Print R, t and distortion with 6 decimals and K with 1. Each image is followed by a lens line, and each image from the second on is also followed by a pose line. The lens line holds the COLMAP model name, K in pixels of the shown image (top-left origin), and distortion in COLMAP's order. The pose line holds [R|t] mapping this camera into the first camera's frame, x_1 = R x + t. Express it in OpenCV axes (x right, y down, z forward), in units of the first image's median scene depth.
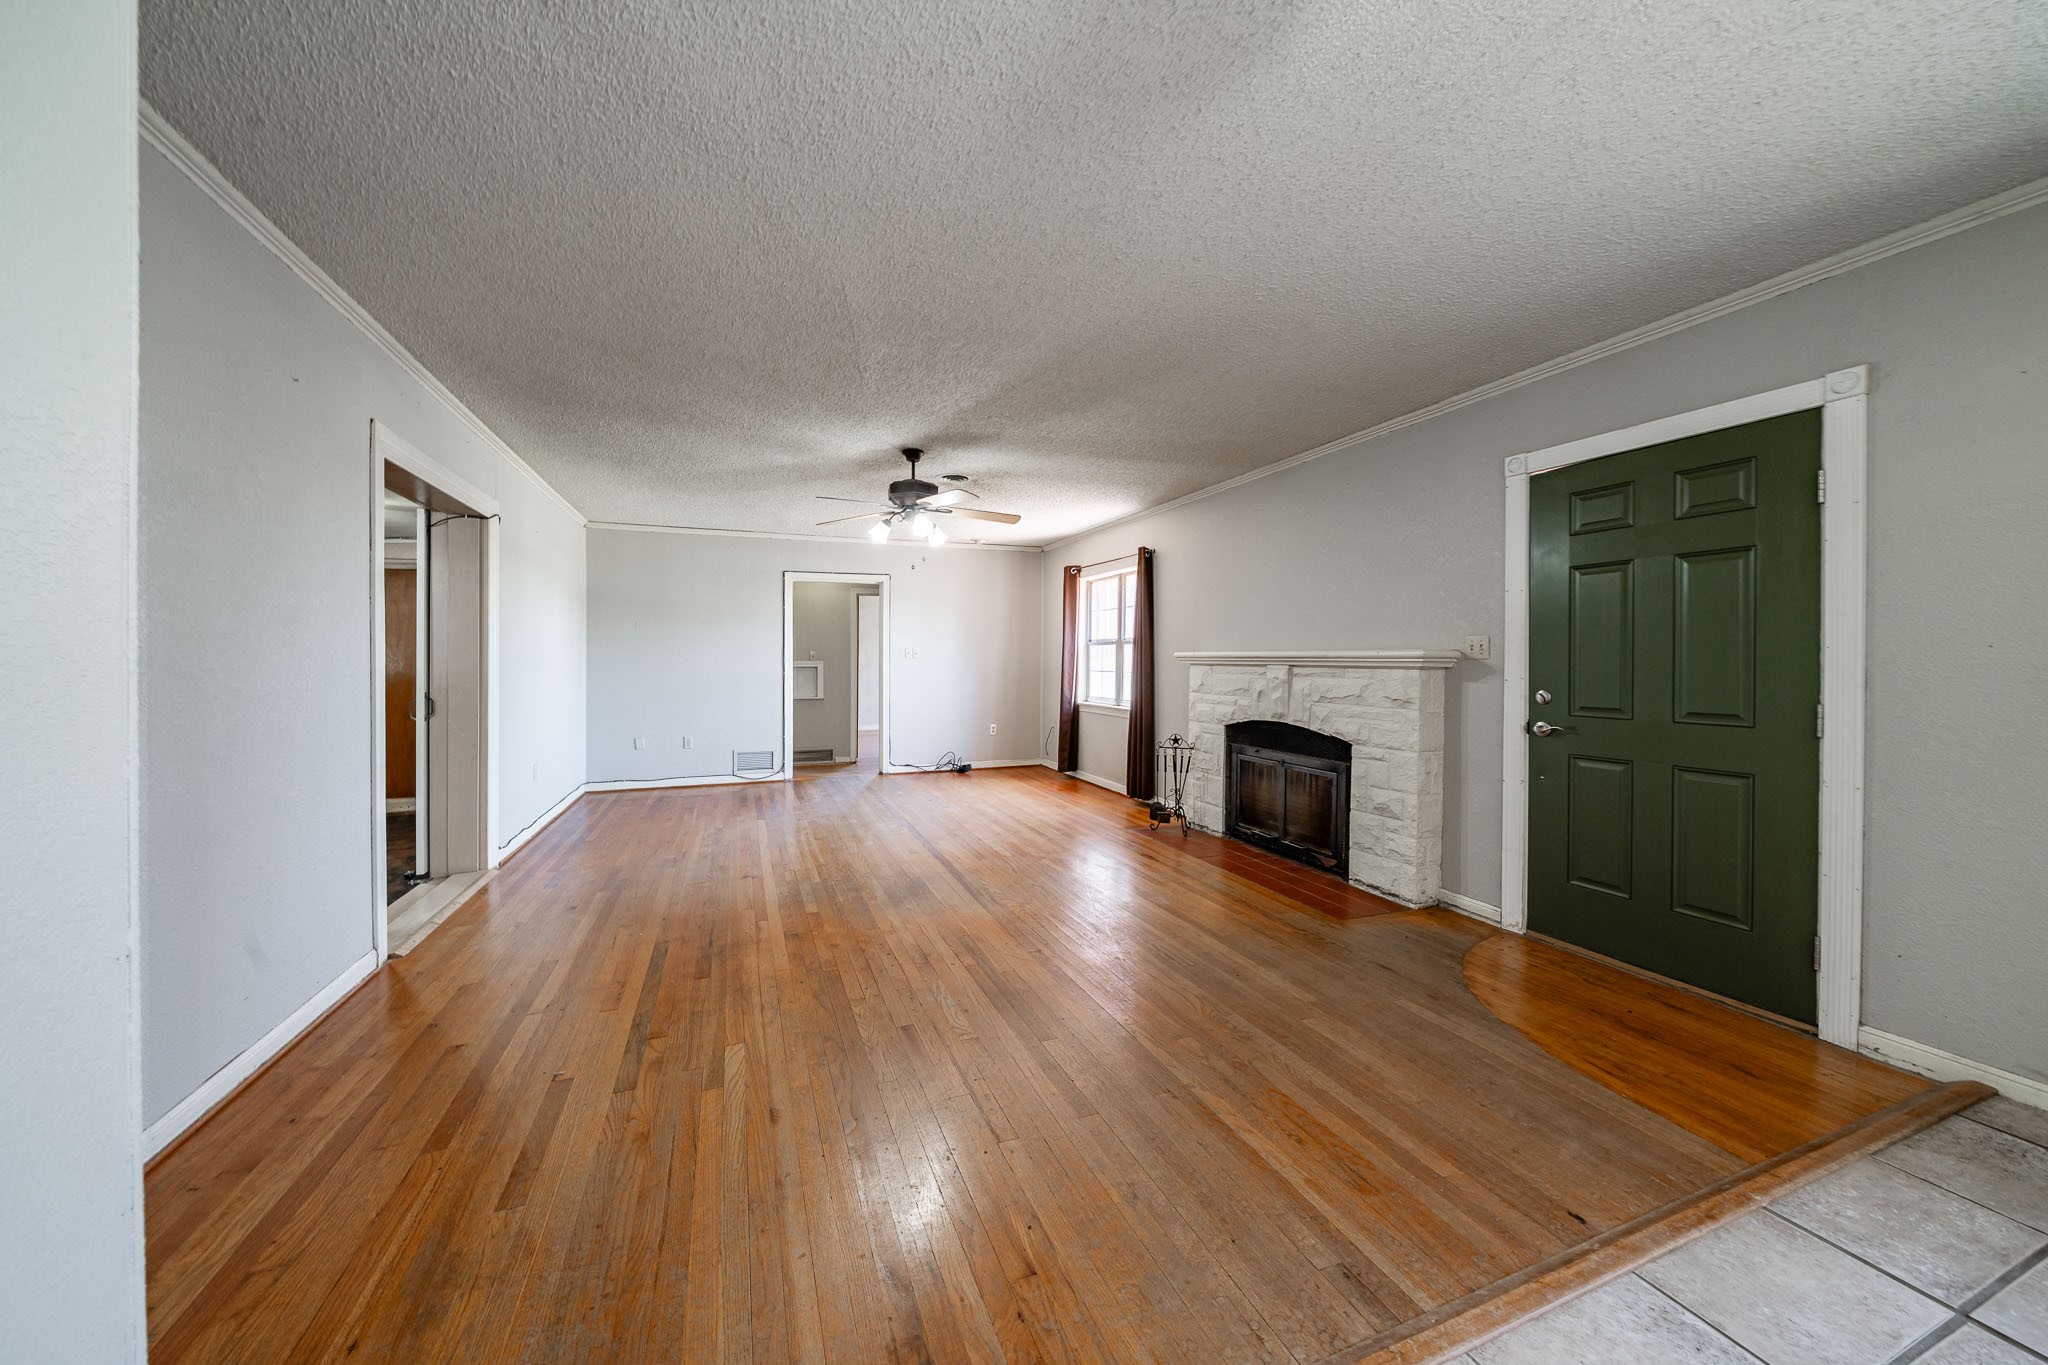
lens RADIAL K [[721.9, 0, 1024.1], [0, 721.9, 666.5], [0, 0, 1]] dist [0.008519, 0.000051]
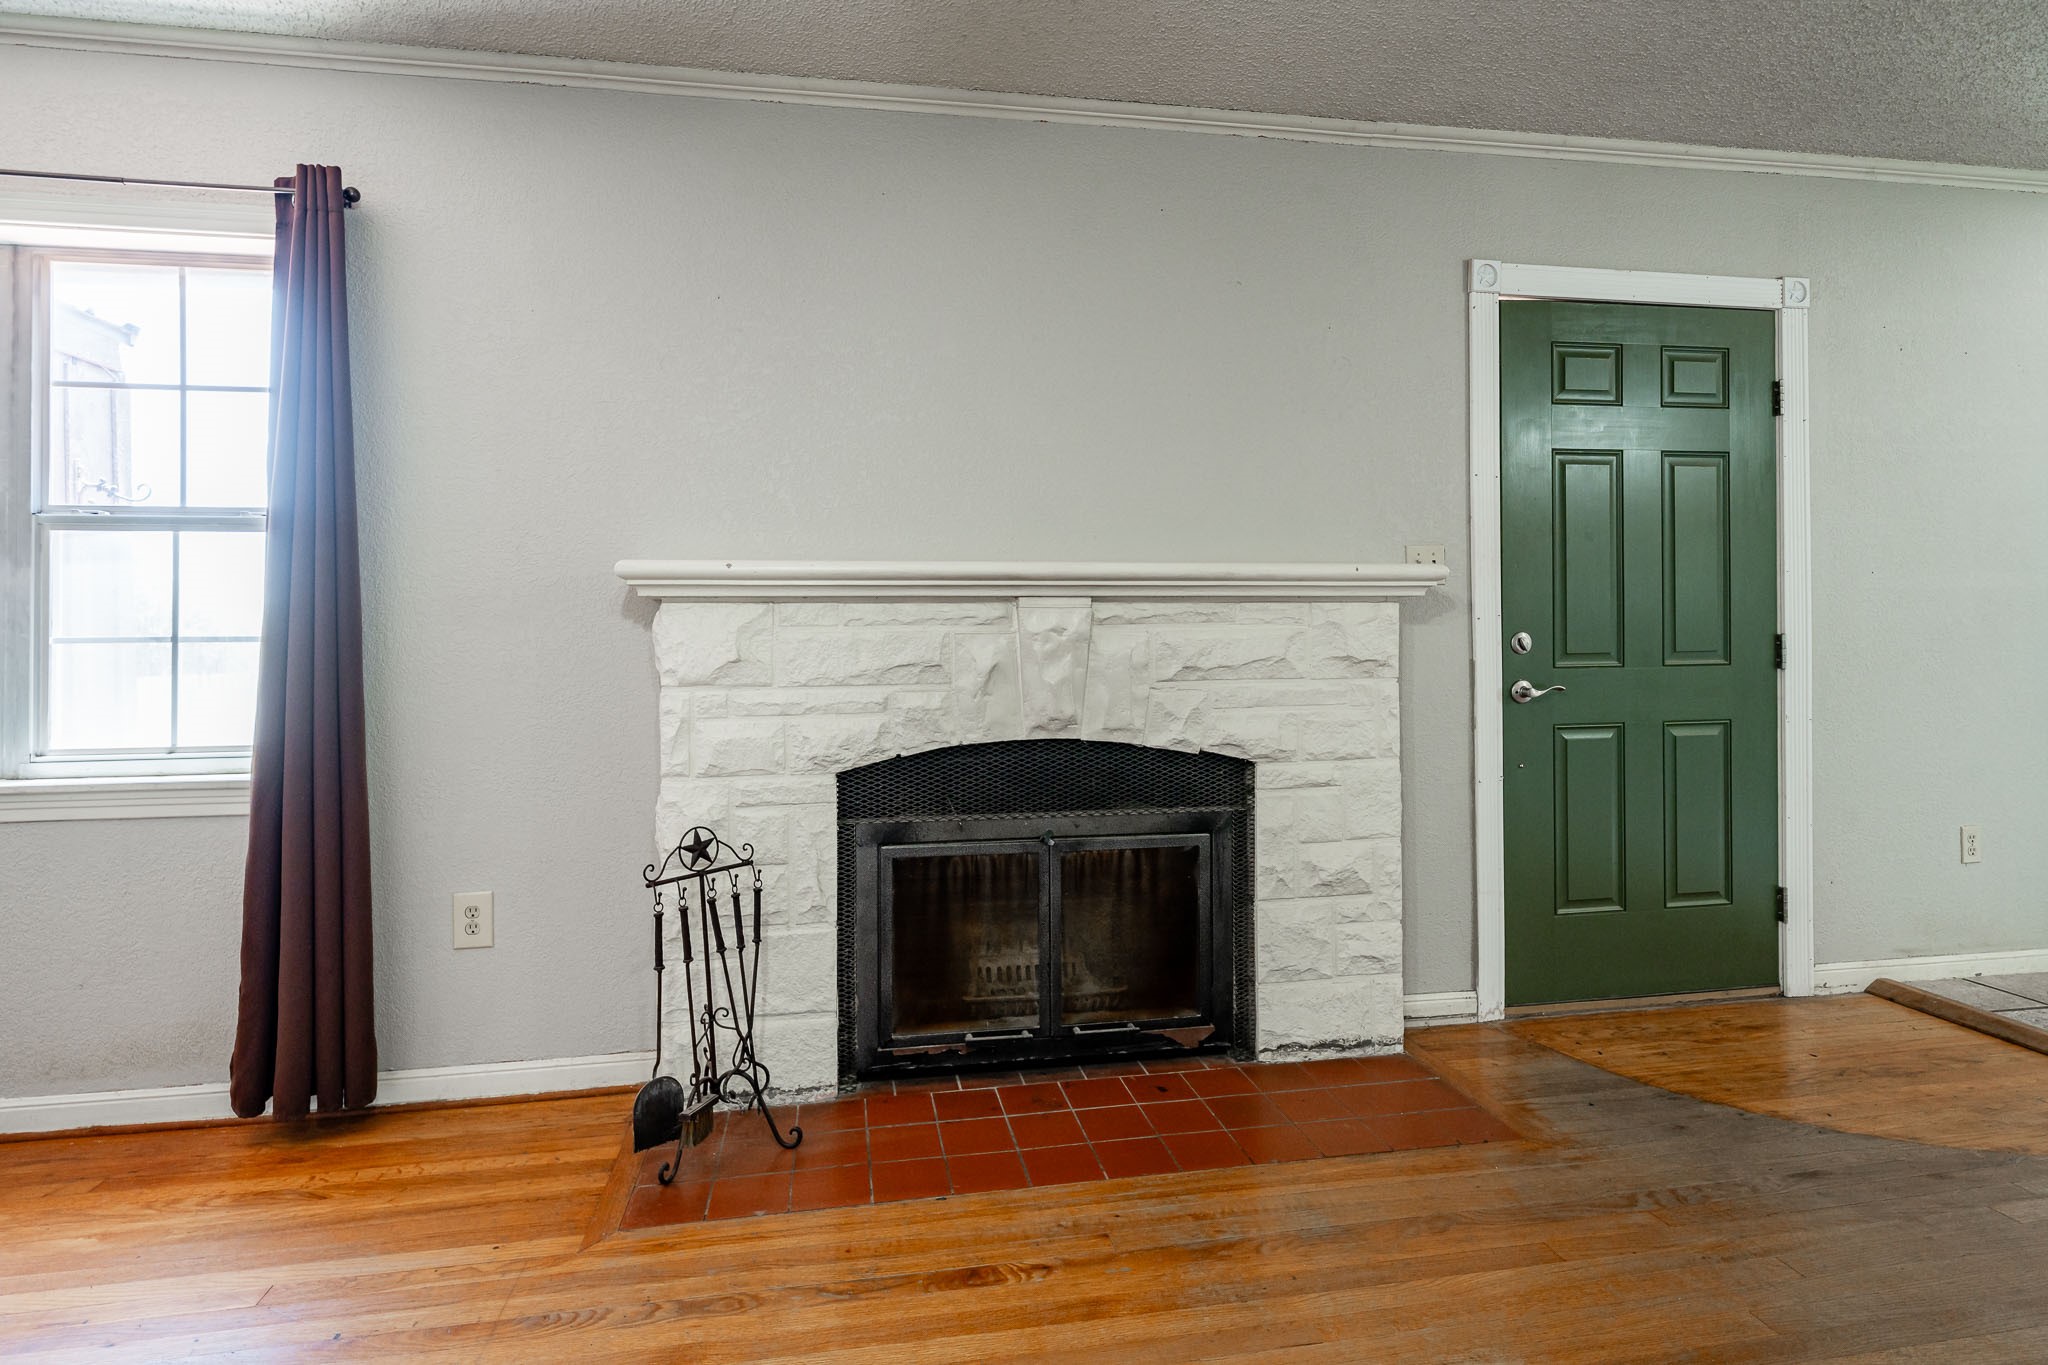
lens RADIAL K [[1041.9, 0, 1024.9], [0, 1041.9, 625.9], [0, 0, 1]] dist [0.006803, -0.000551]
pose [[0.214649, -0.003573, 0.976685, -0.234349], [0.018867, 0.999822, -0.000488, 0.014587], [-0.976509, 0.018532, 0.214678, 0.961771]]
